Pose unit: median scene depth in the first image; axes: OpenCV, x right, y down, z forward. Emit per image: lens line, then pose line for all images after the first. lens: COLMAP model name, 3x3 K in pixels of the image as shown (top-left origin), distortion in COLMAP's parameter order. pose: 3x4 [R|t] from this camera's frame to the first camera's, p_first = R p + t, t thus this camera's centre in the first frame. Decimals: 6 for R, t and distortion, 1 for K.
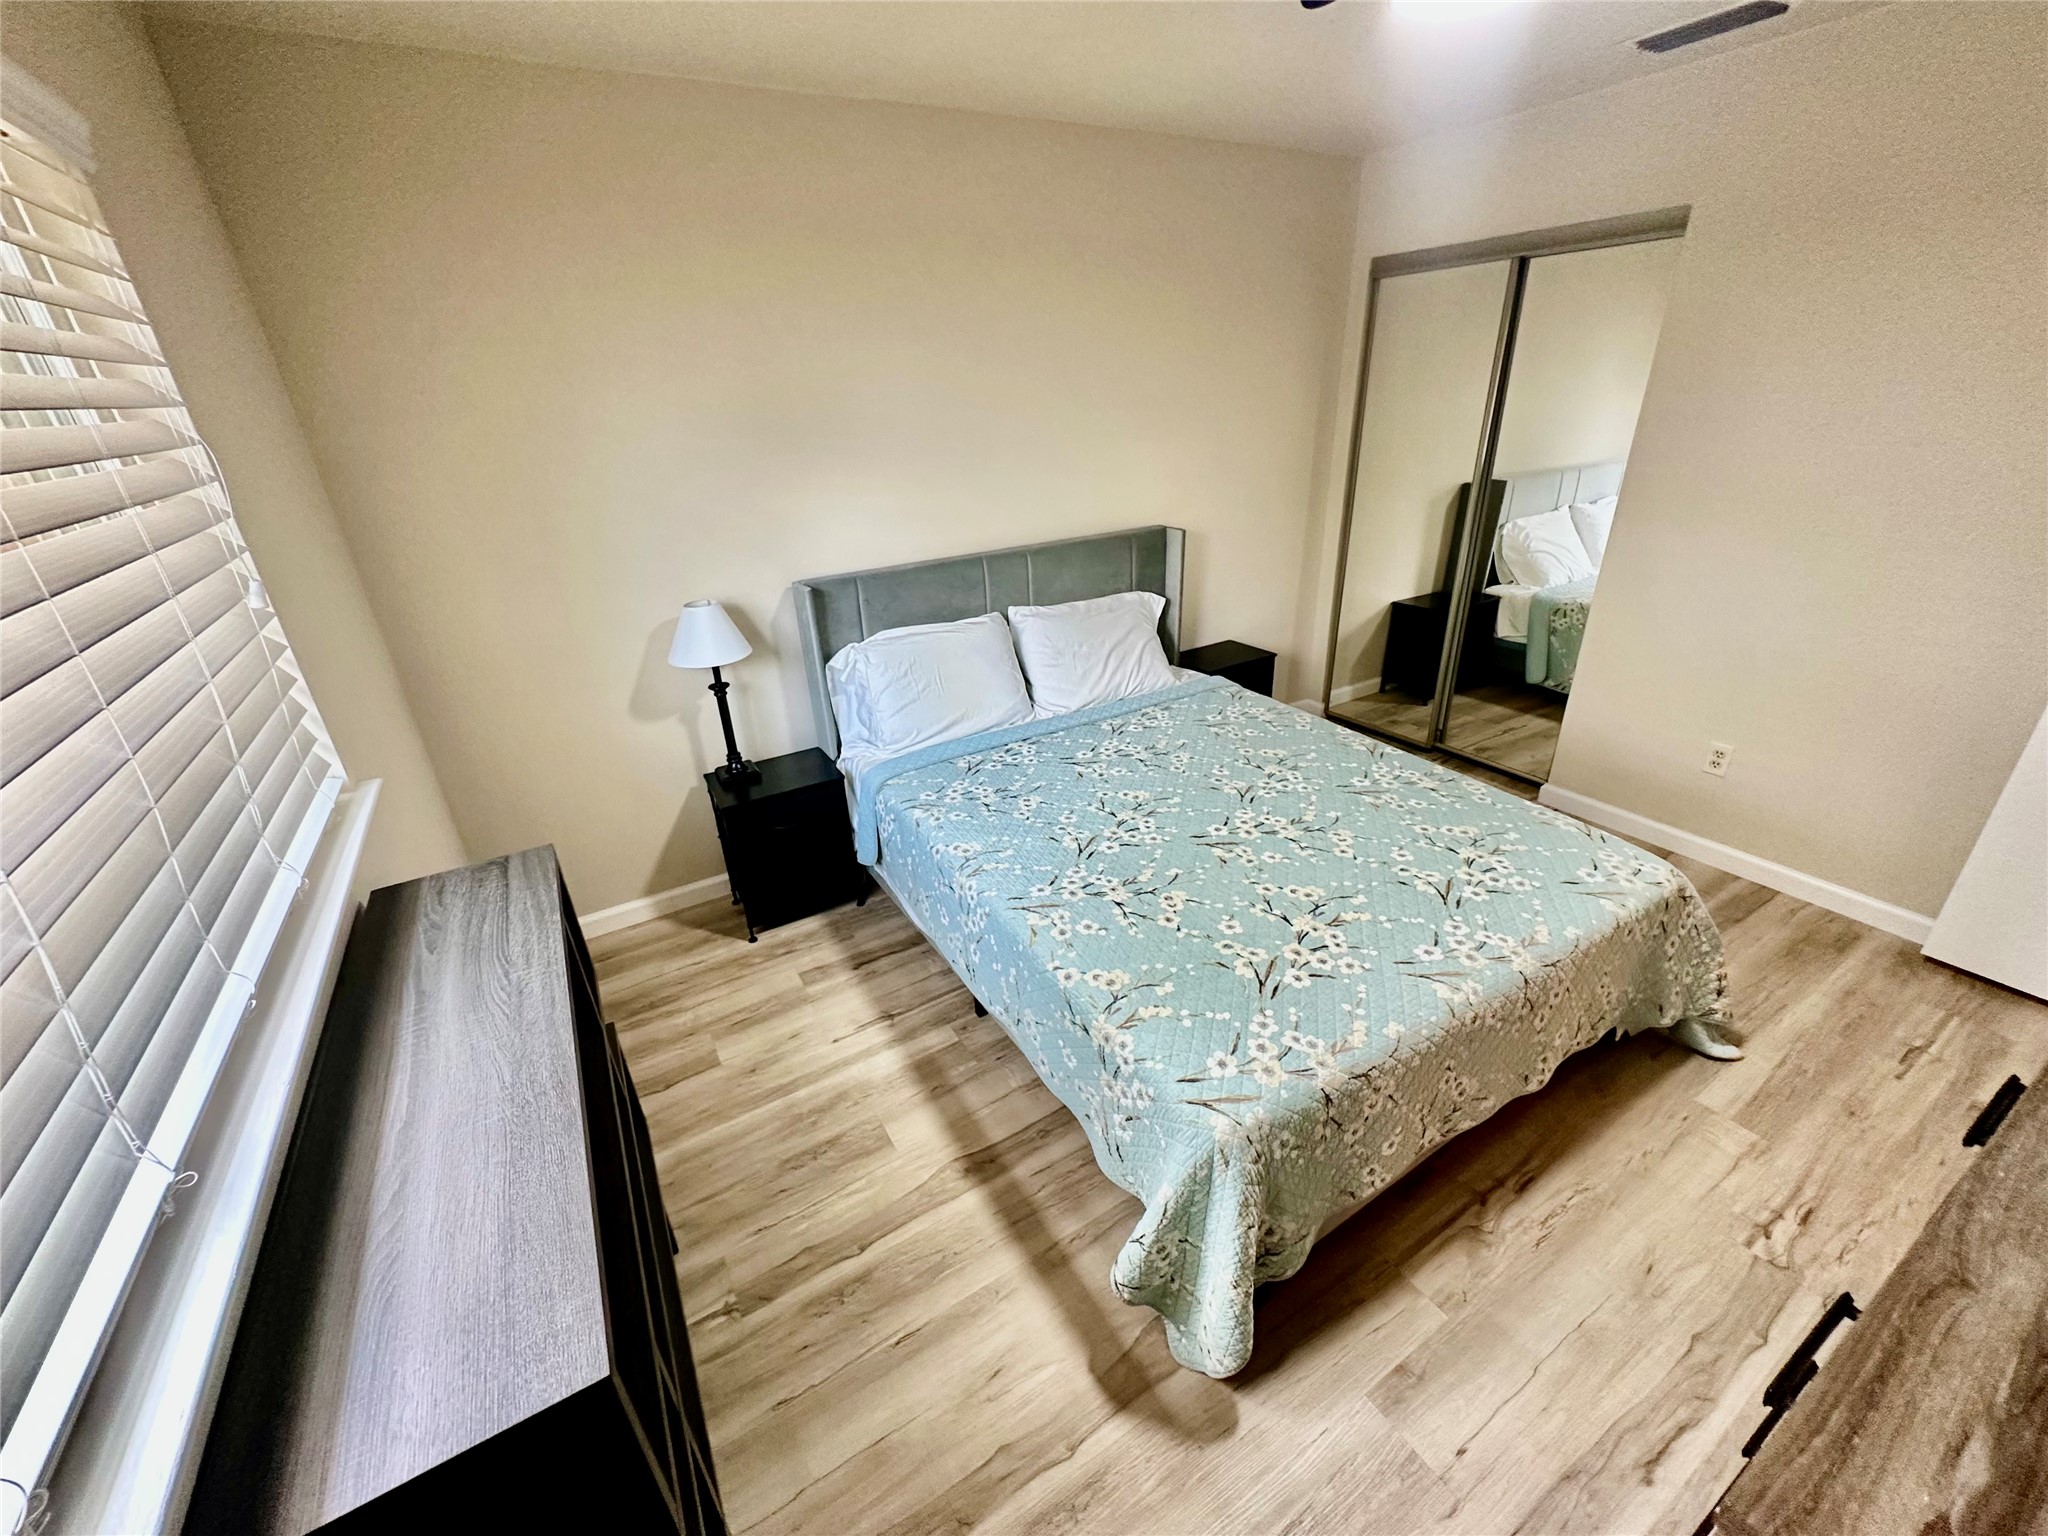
lens RADIAL K [[820.8, 0, 1031.4], [0, 820.8, 774.2], [0, 0, 1]] dist [-0.003416, 0.000478]
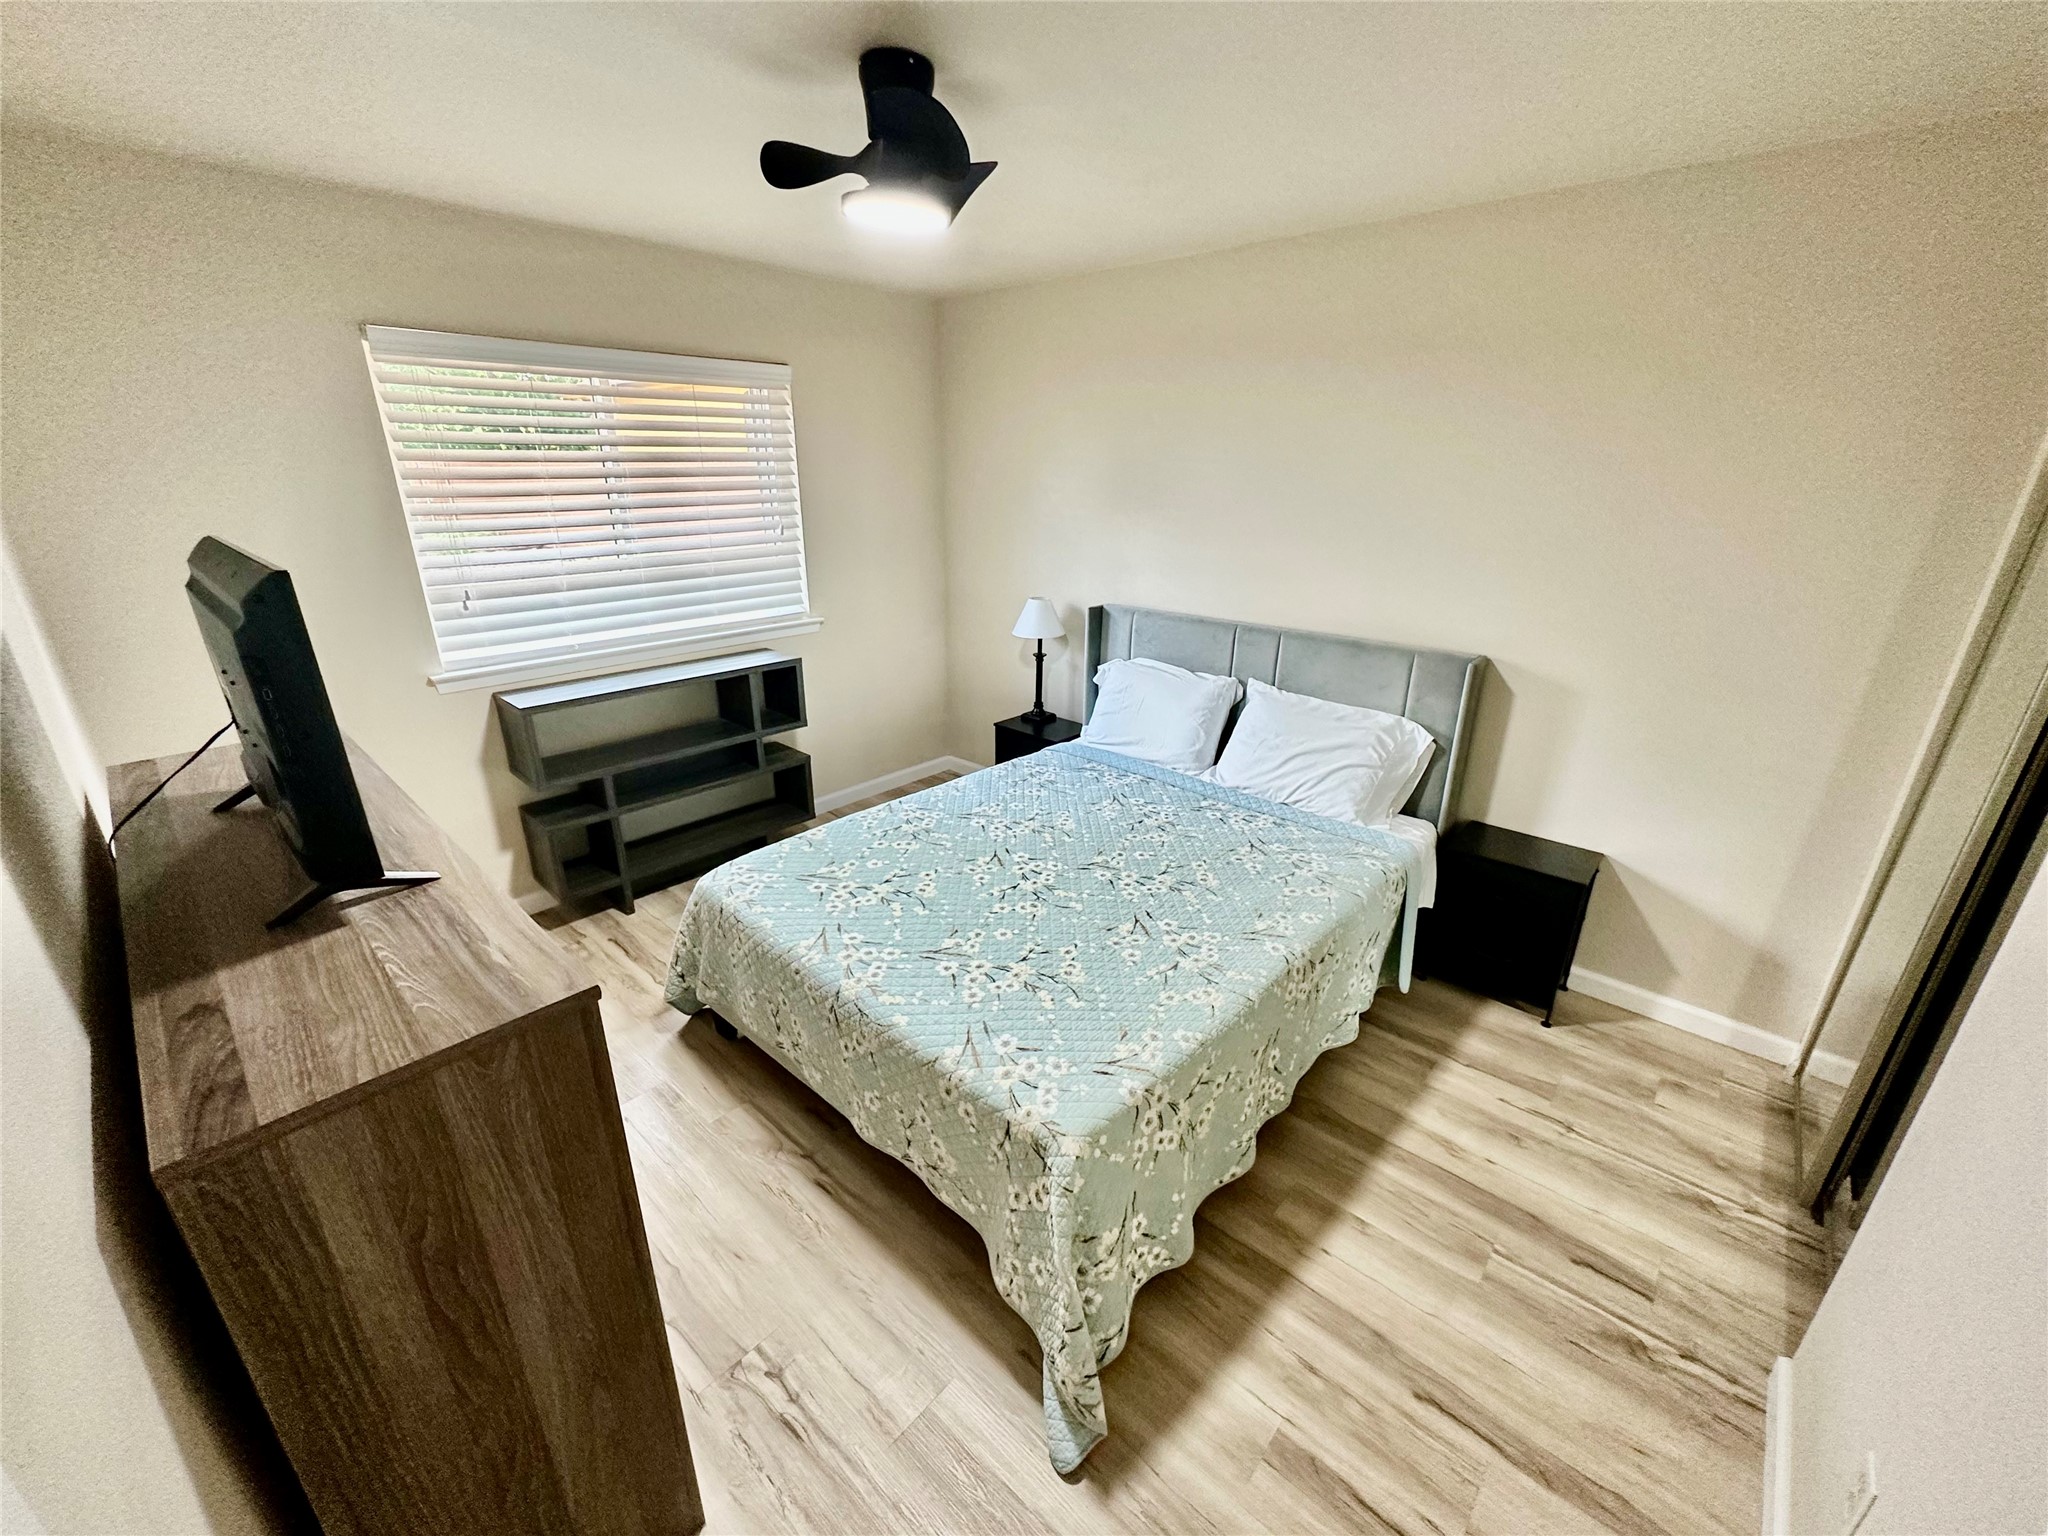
lens RADIAL K [[820.8, 0, 1024.0], [0, 820.8, 761.5], [0, 0, 1]] dist [-0.003416, 0.000478]
pose [[0.287724, 0.369796, -0.883440, 1.129966], [-0.428173, 0.874793, 0.226726, -0.295780], [0.856669, 0.313031, 0.410036, 0.459327]]
